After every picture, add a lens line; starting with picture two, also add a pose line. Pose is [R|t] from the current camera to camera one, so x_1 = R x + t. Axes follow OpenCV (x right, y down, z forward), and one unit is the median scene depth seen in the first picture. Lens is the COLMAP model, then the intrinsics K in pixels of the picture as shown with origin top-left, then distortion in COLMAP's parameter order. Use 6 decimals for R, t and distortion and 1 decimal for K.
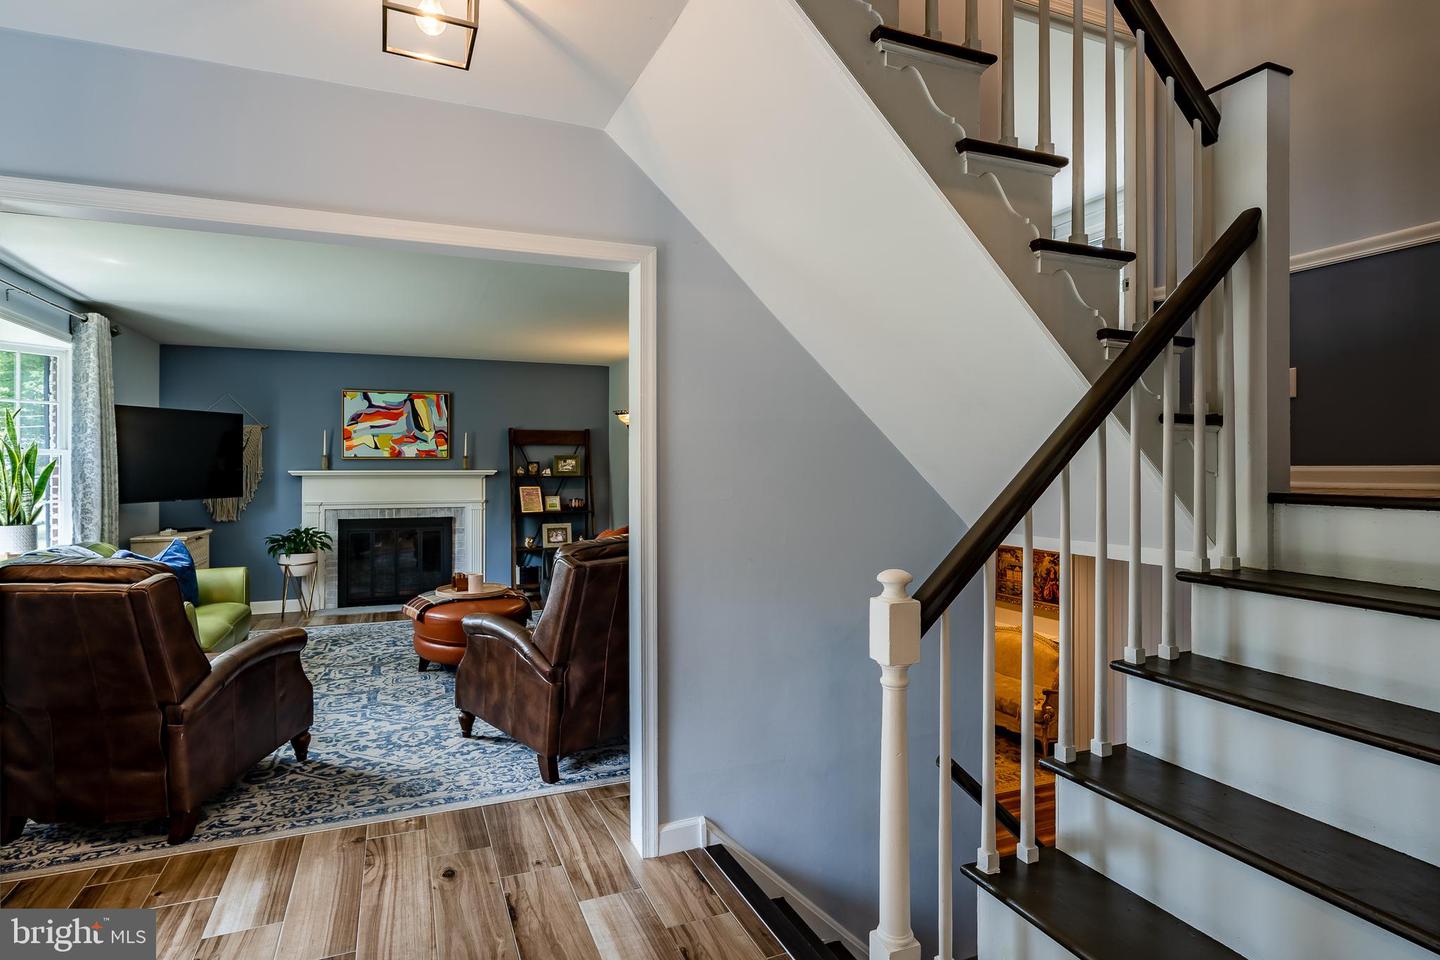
lens RADIAL K [[763.6, 0, 719.4], [0, 763.6, 456.3], [0, 0, 1]] dist [-0.012564, 0.002725]
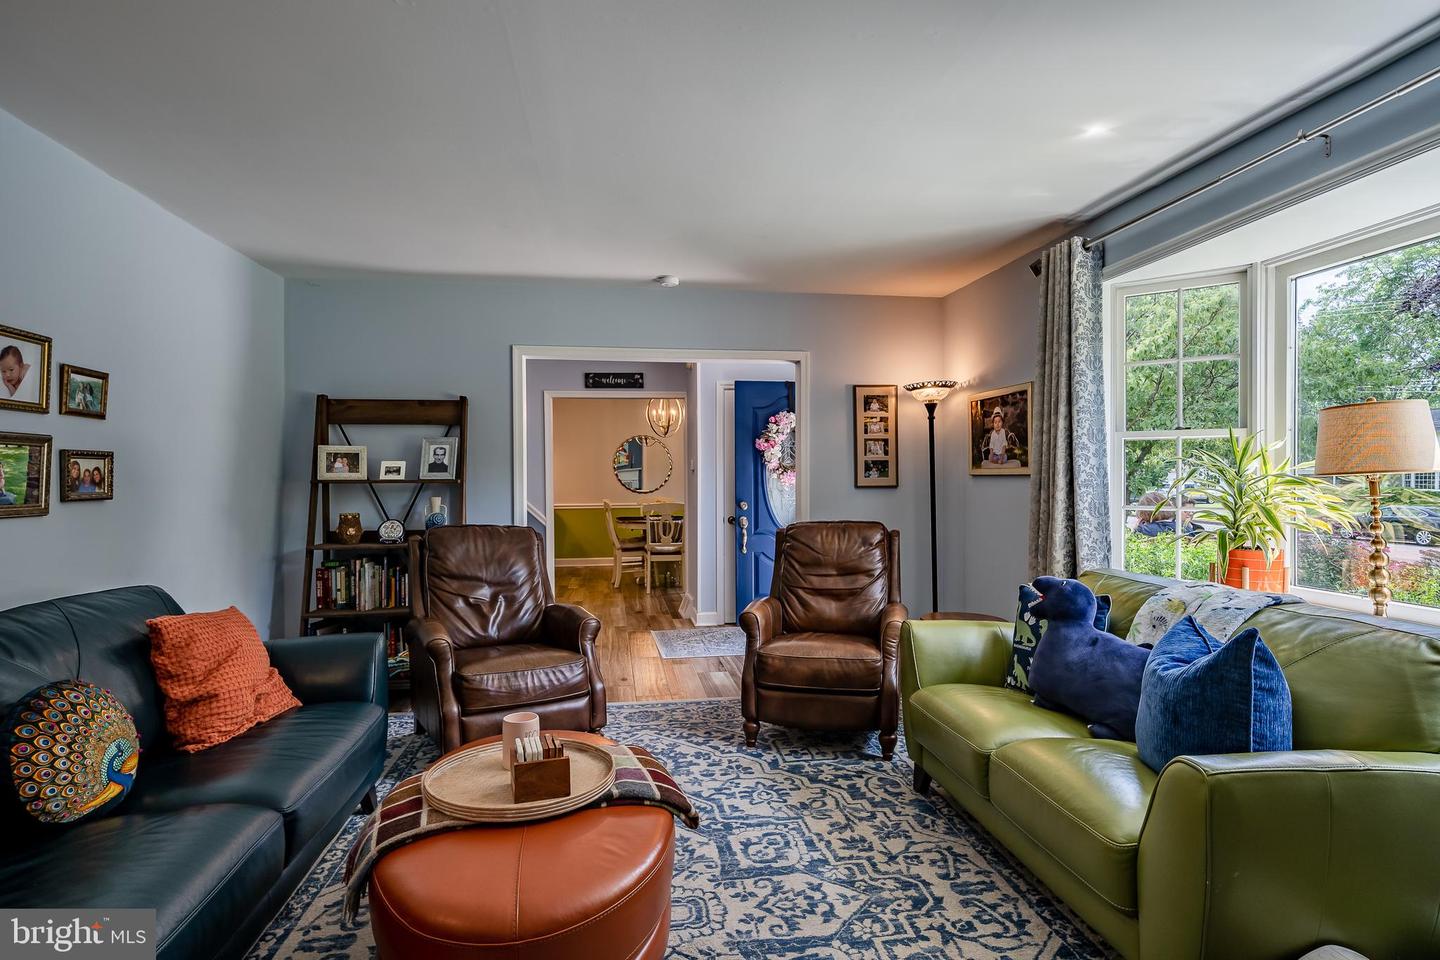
lens RADIAL K [[763.6, 0, 718.8], [0, 763.6, 481.7], [0, 0, 1]] dist [-0.012564, 0.002725]
pose [[-0.967947, 0.008243, 0.251018, -0.535033], [0.006055, 0.999937, -0.009487, 0.035451], [-0.251080, -0.007663, -0.967936, 1.398415]]
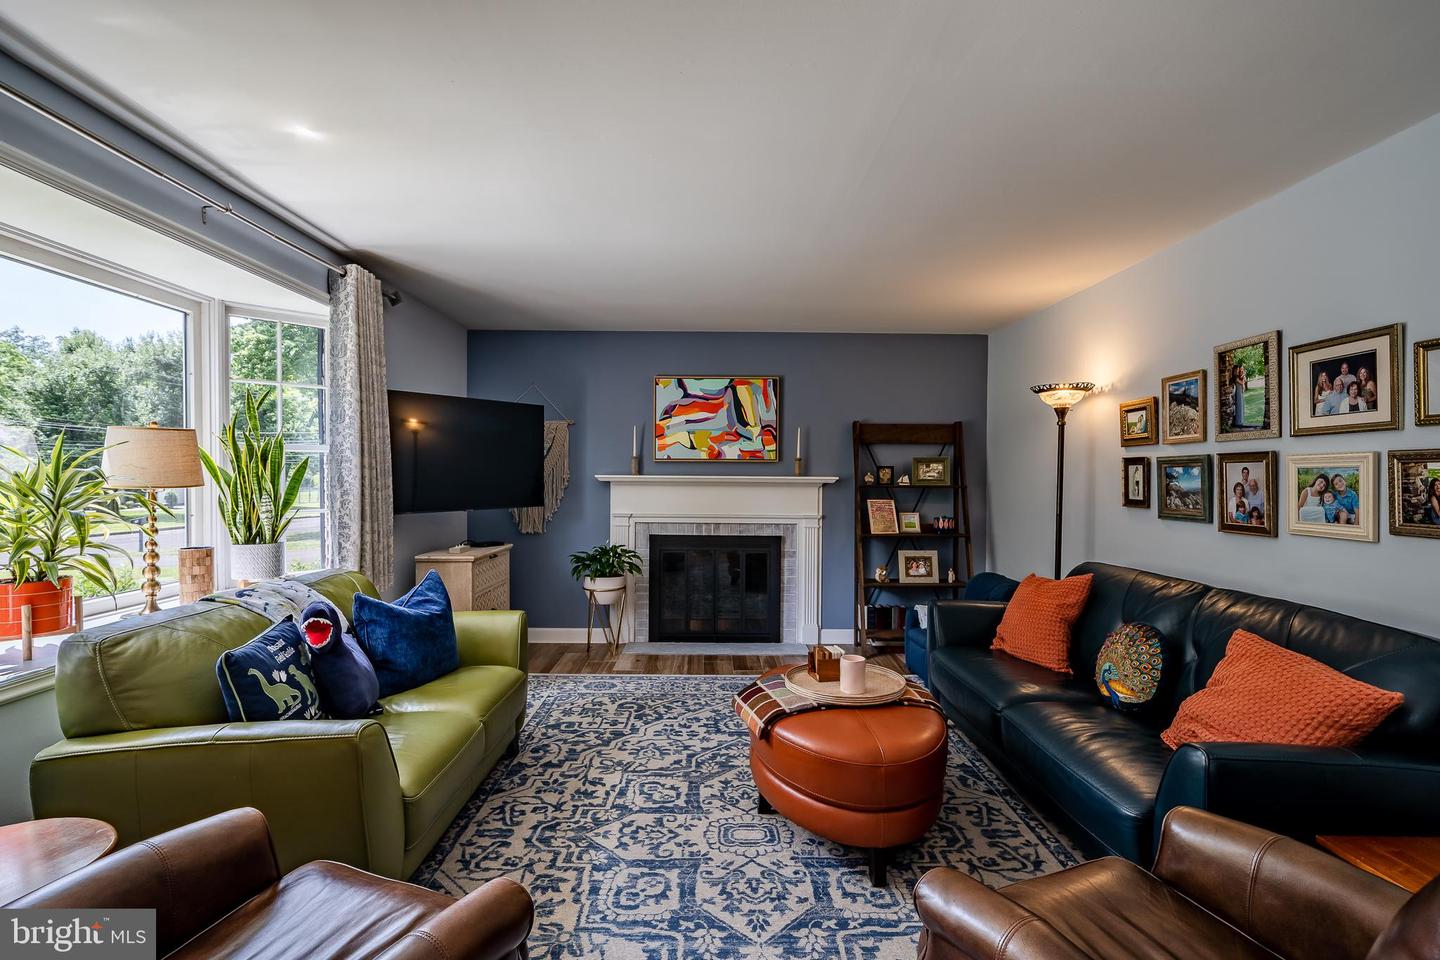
lens RADIAL K [[698.8, 0, 717.0], [0, 698.8, 475.2], [0, 0, 1]] dist [0.001063, 0.000373]
pose [[0.927126, 0.009175, -0.374637, -0.222891], [-0.003733, 0.999877, 0.015248, 0.009768], [0.374730, -0.012738, 0.927046, 0.484487]]
